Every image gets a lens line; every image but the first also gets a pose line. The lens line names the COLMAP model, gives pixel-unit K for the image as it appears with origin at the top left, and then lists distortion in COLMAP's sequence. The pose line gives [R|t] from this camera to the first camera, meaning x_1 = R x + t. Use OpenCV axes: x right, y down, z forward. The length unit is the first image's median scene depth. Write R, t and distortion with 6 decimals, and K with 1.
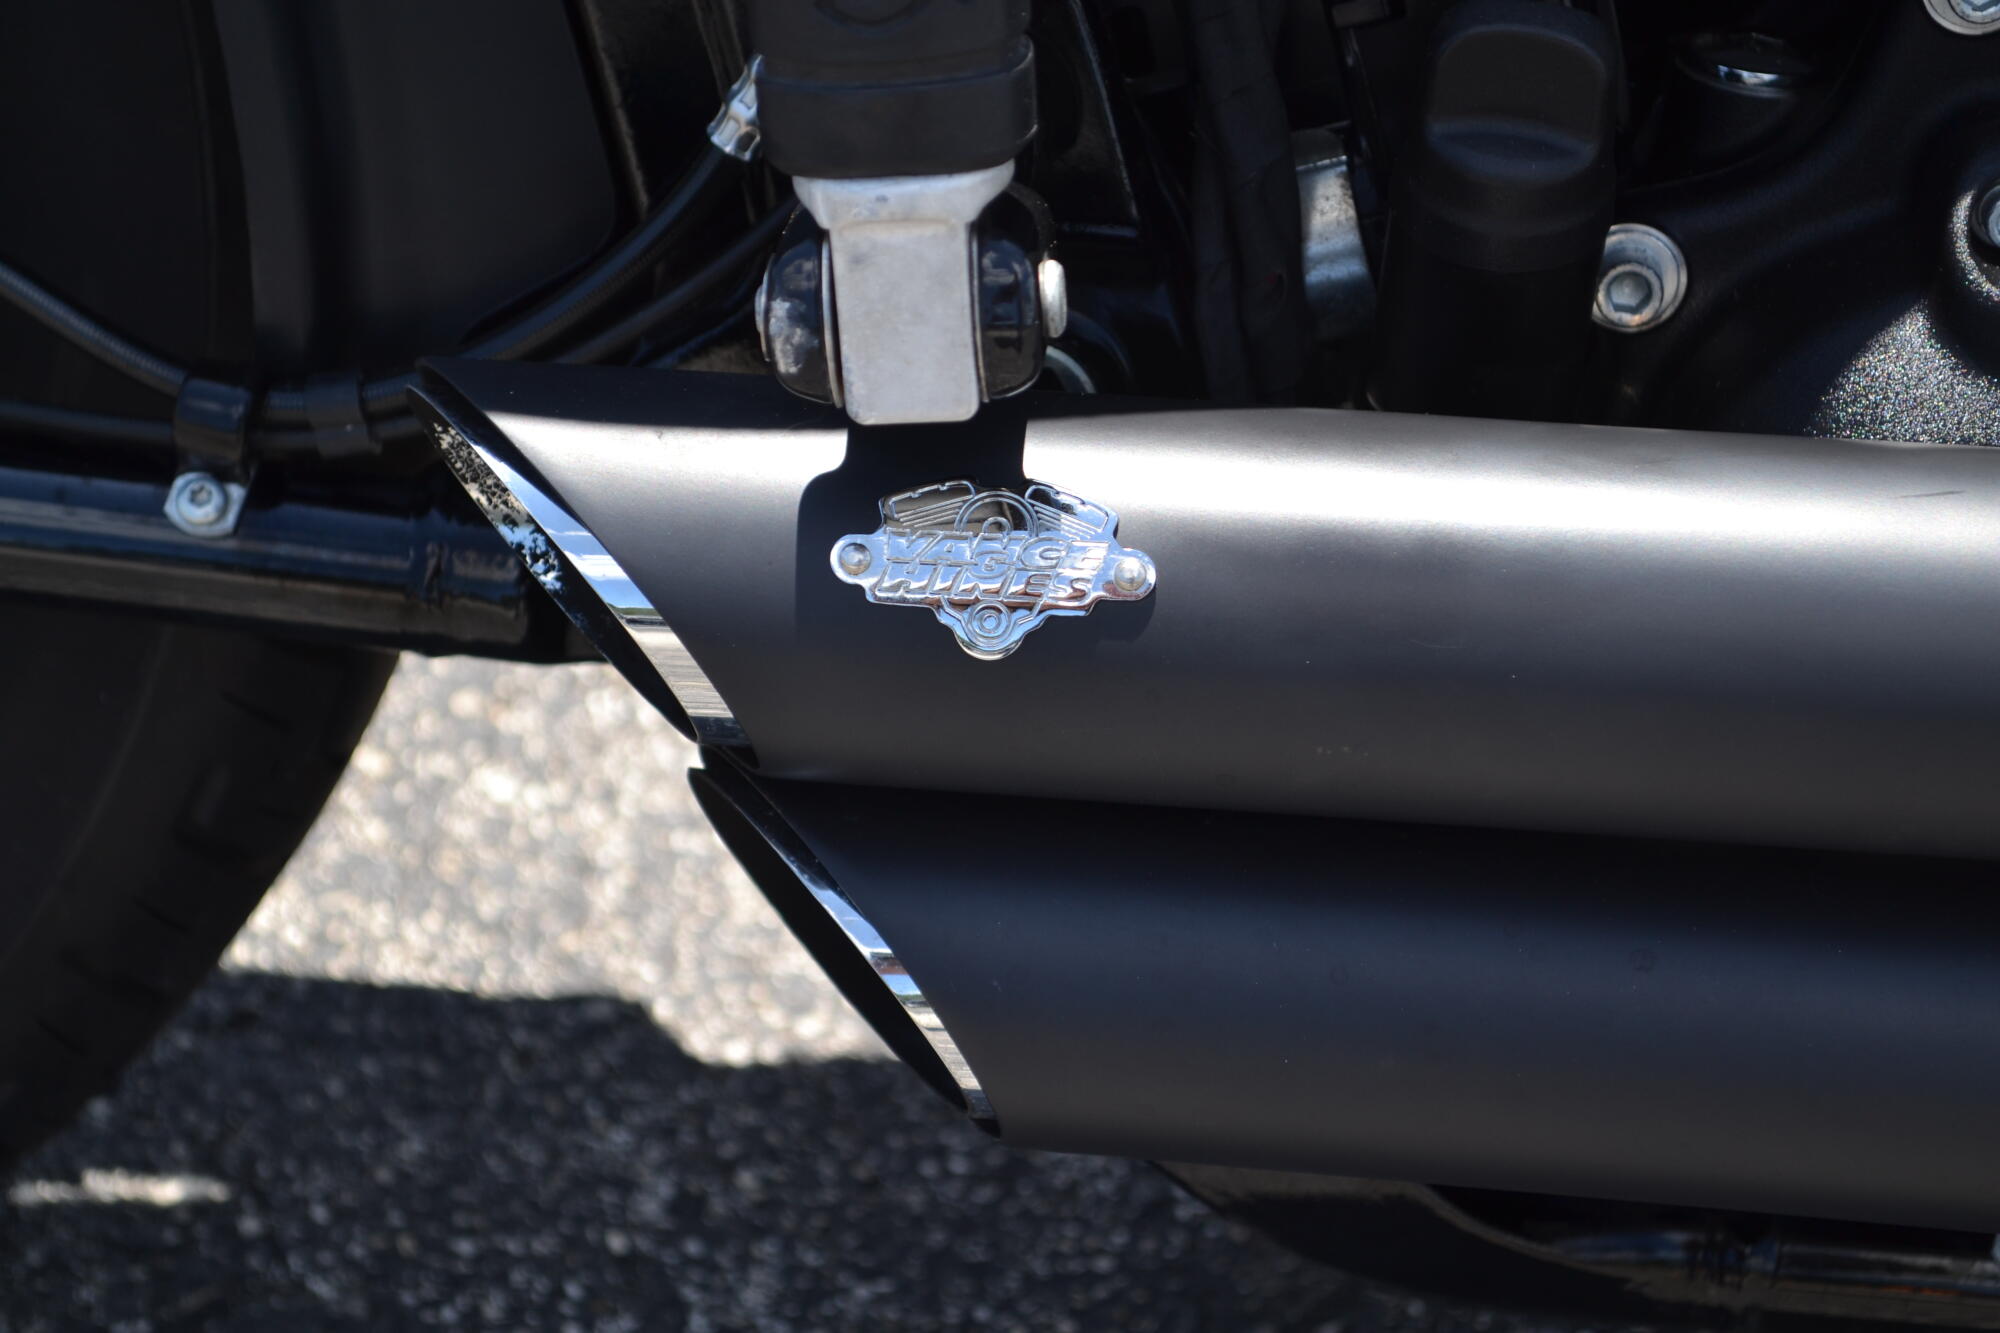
lens RADIAL K [[4656.3, 0, 975.3], [0, 4656.3, 661.8], [0, 0, 1]] dist [0.025276, 0.341915]
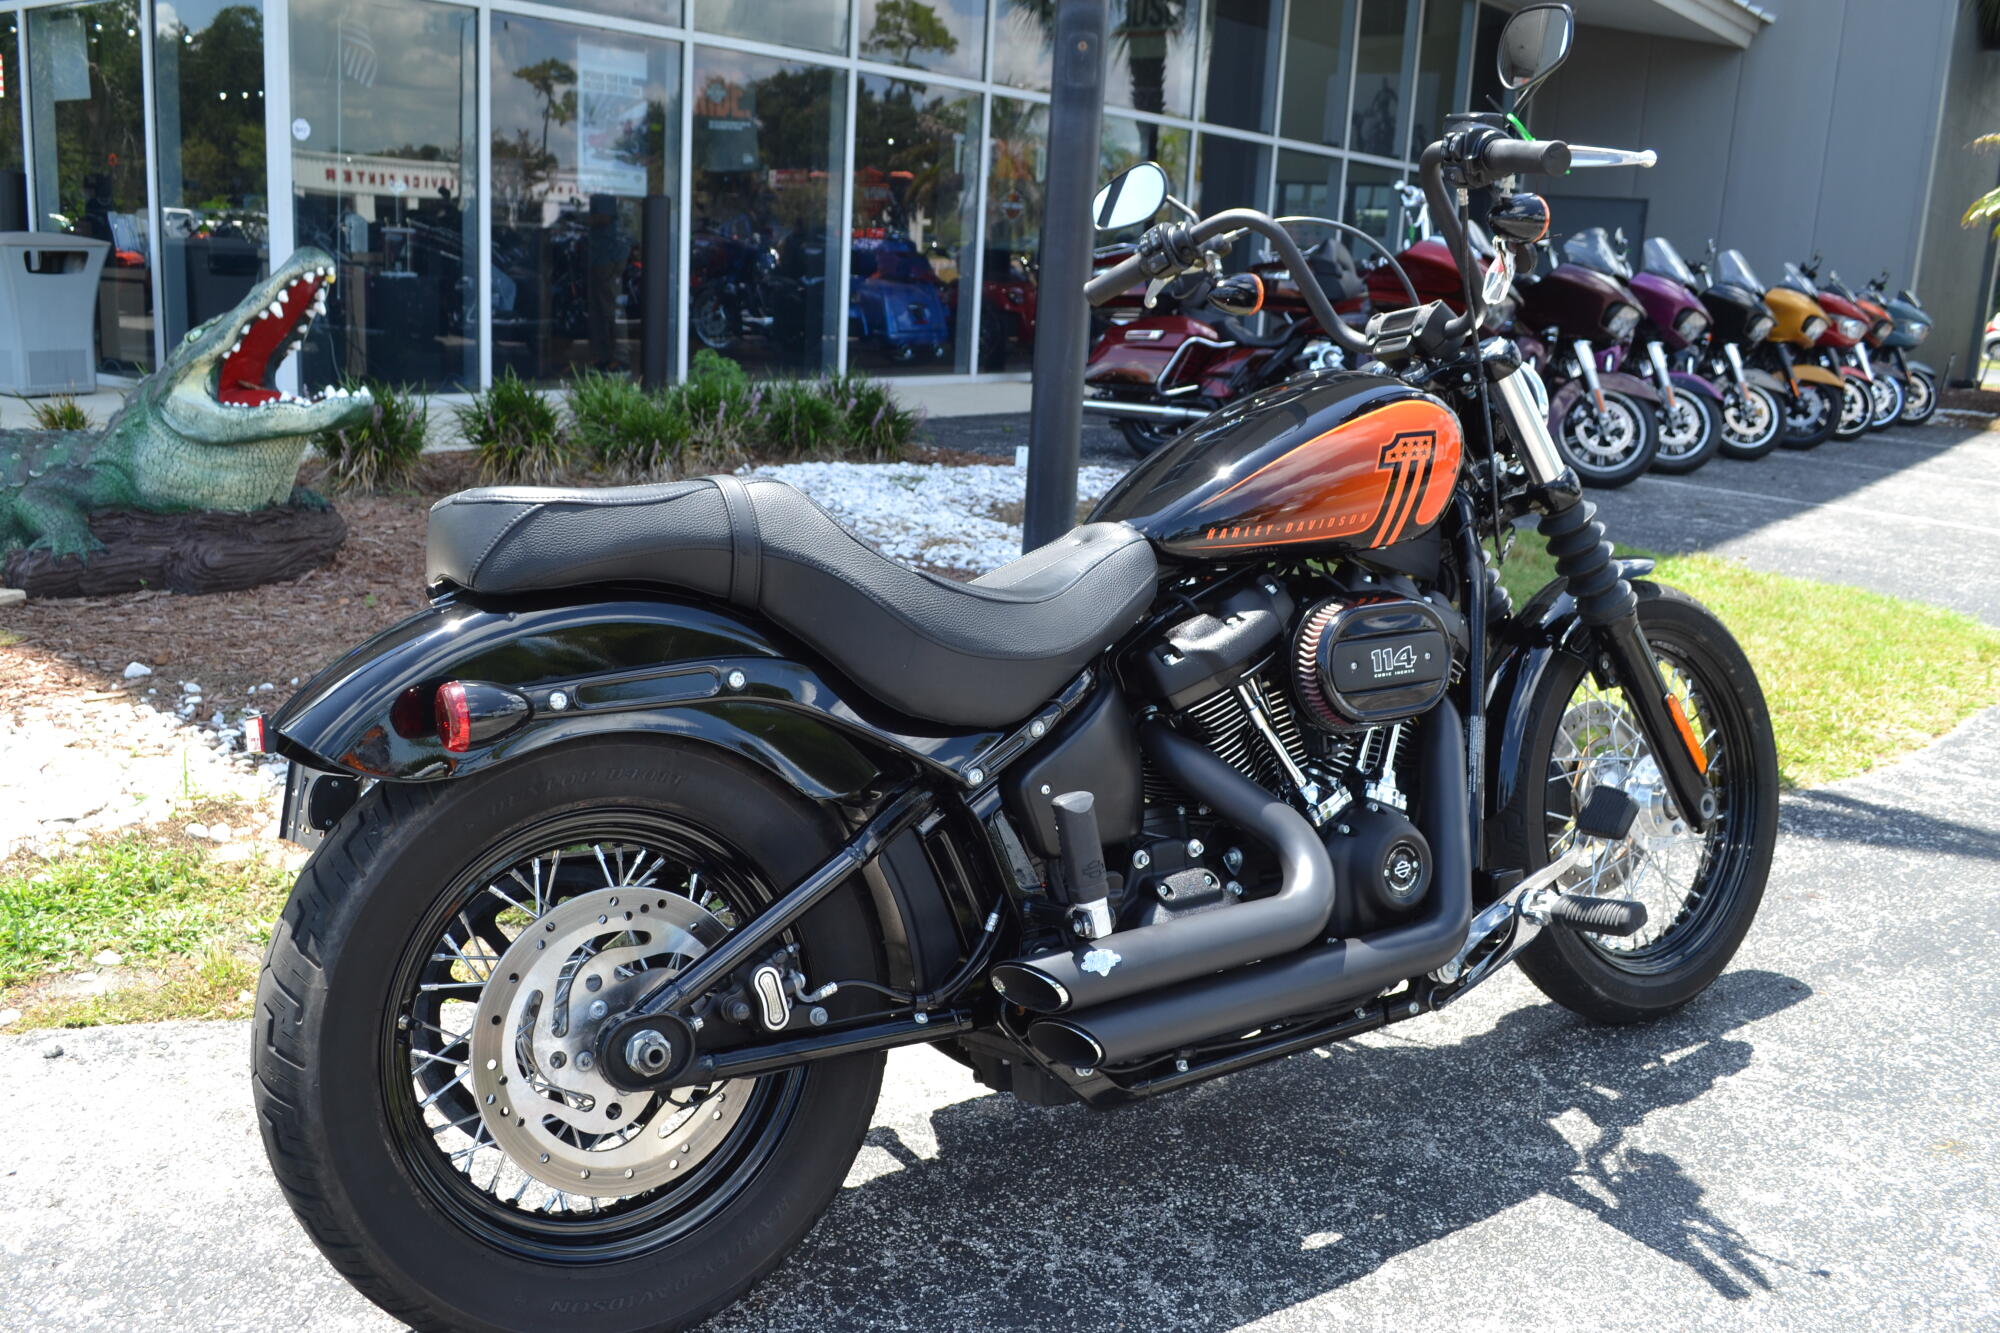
lens RADIAL K [[1734.2, 0, 976.3], [0, 1734.2, 661.7], [0, 0, 1]] dist [-0.075240, -0.000413]
pose [[0.769289, -0.123788, 0.626794, -1.453971], [0.352375, 0.900553, -0.254630, 0.141849], [-0.532941, 0.416751, 0.736405, -0.792737]]
